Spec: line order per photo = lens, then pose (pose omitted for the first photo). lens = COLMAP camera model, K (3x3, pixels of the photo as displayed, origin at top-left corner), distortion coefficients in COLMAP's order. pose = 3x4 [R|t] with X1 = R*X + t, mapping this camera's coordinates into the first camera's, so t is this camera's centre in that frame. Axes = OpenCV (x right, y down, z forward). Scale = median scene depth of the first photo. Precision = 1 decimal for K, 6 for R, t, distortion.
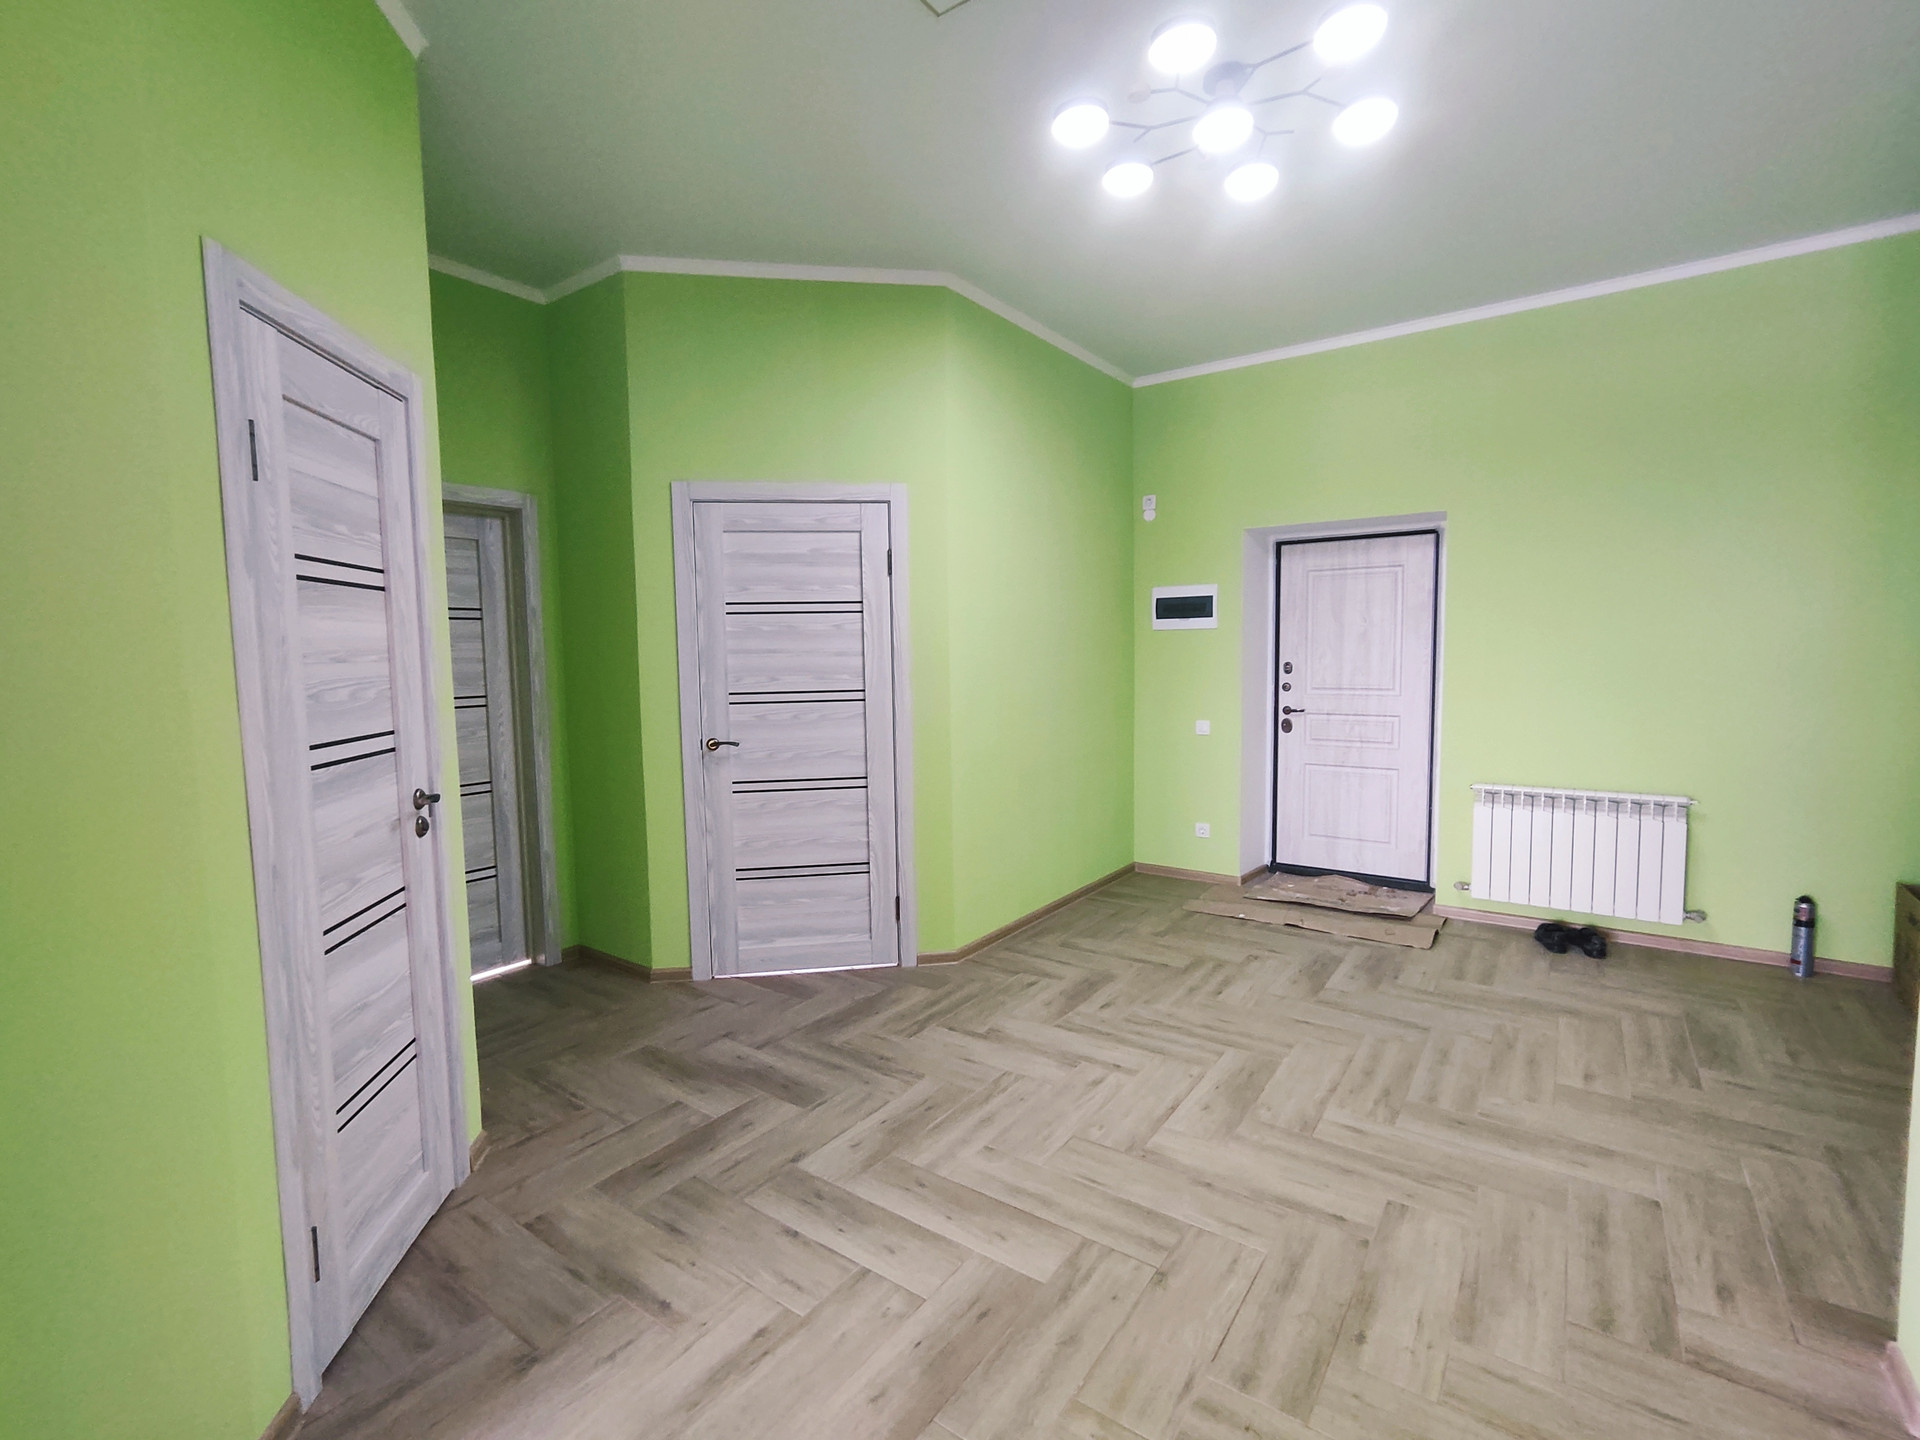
lens RADIAL K [[872.5, 0, 962.2], [0, 872.5, 719.5], [0, 0, 1]] dist [-0.002551, 0.000407]
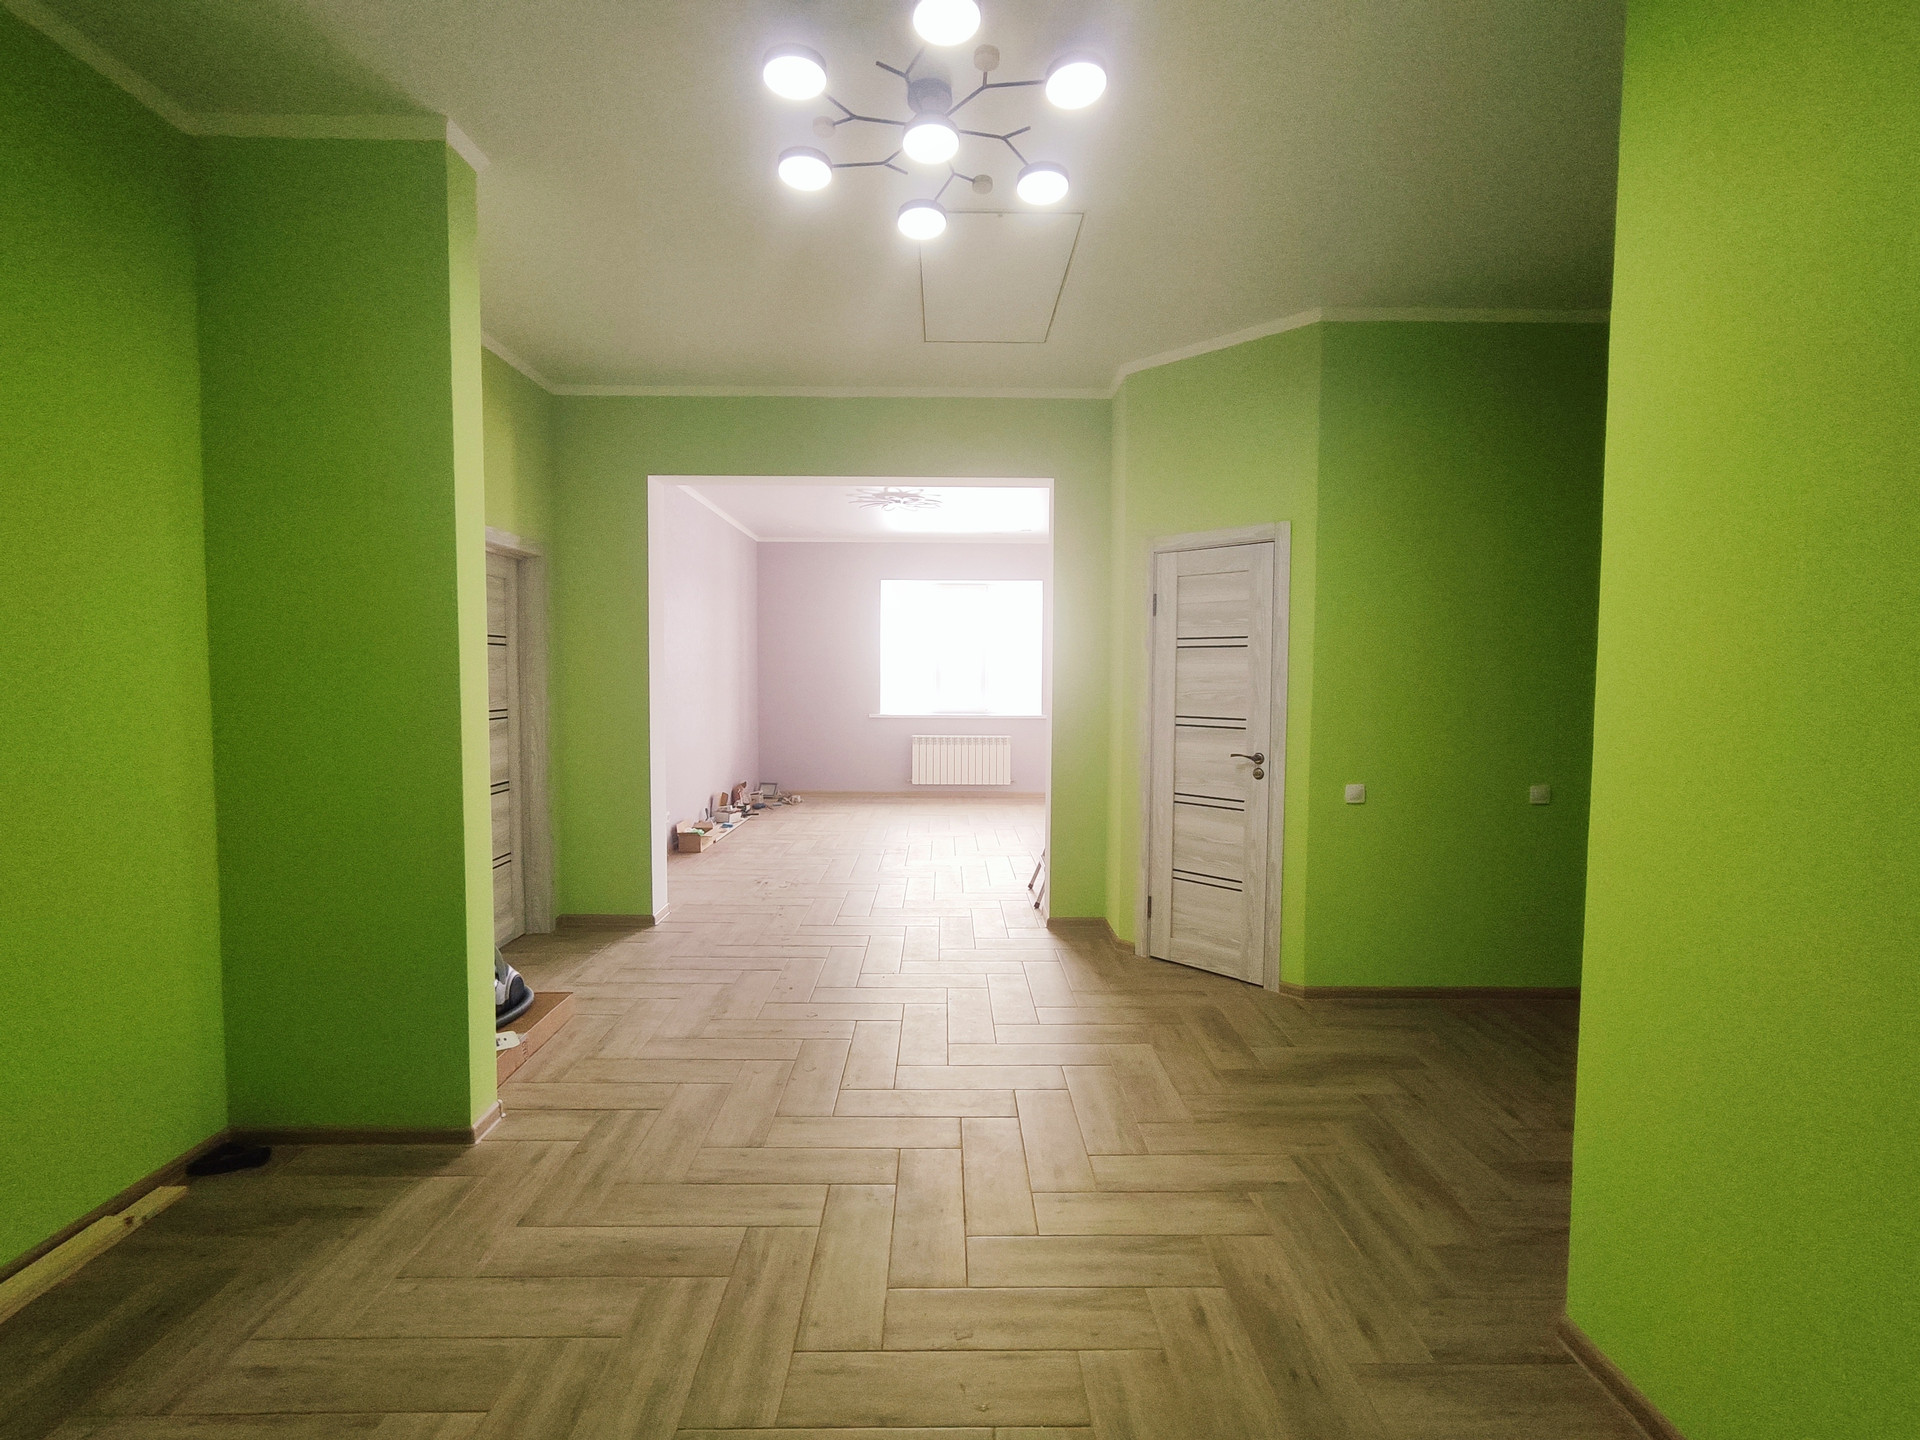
lens RADIAL K [[872.5, 0, 960.8], [0, 872.5, 718.1], [0, 0, 1]] dist [-0.002551, 0.000407]
pose [[-0.804404, 0.042185, -0.592583, 0.789235], [-0.040596, 0.991241, 0.125673, -0.163724], [0.592694, 0.125149, -0.795645, 1.691527]]
